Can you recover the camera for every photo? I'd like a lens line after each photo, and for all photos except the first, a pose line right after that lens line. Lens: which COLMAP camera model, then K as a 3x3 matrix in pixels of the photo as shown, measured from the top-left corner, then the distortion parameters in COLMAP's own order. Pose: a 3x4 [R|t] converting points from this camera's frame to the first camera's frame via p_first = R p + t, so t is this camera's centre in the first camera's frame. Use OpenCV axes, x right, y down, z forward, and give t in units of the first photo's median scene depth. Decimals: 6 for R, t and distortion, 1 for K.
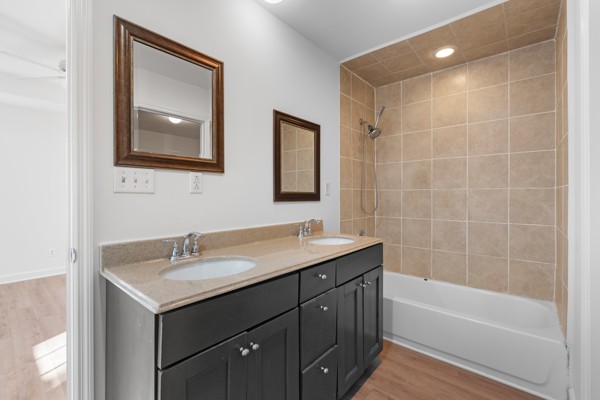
lens RADIAL K [[266.7, 0, 297.8], [0, 266.7, 198.6], [0, 0, 1]] dist [-0.000198, -0.000270]
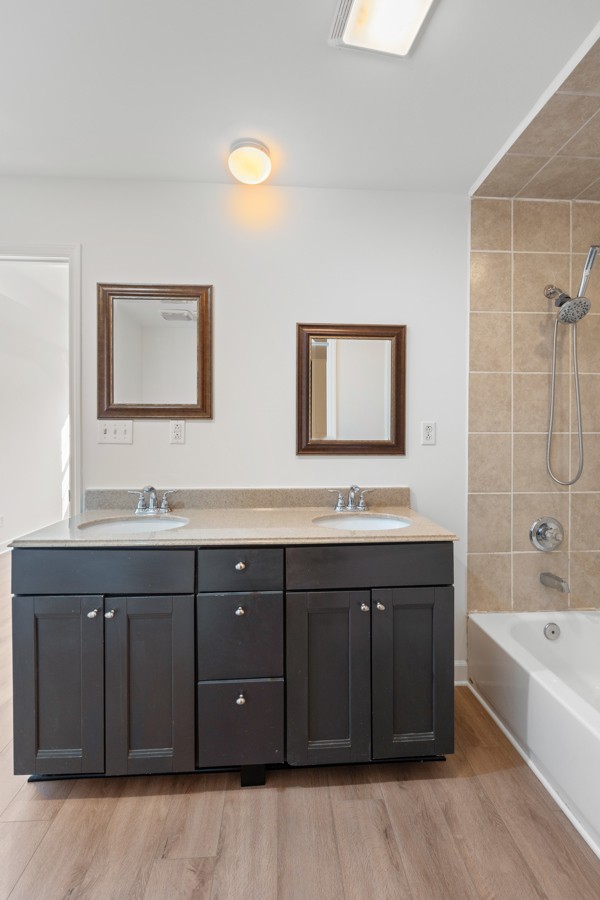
lens RADIAL K [[400.0, 0, 300.1], [0, 400.0, 447.4], [0, 0, 1]] dist [-0.000198, -0.000270]
pose [[0.697485, 0.018279, -0.716366, 0.676761], [-0.009368, 0.999822, 0.016391, -0.025786], [0.716538, -0.004722, 0.697532, 0.275280]]
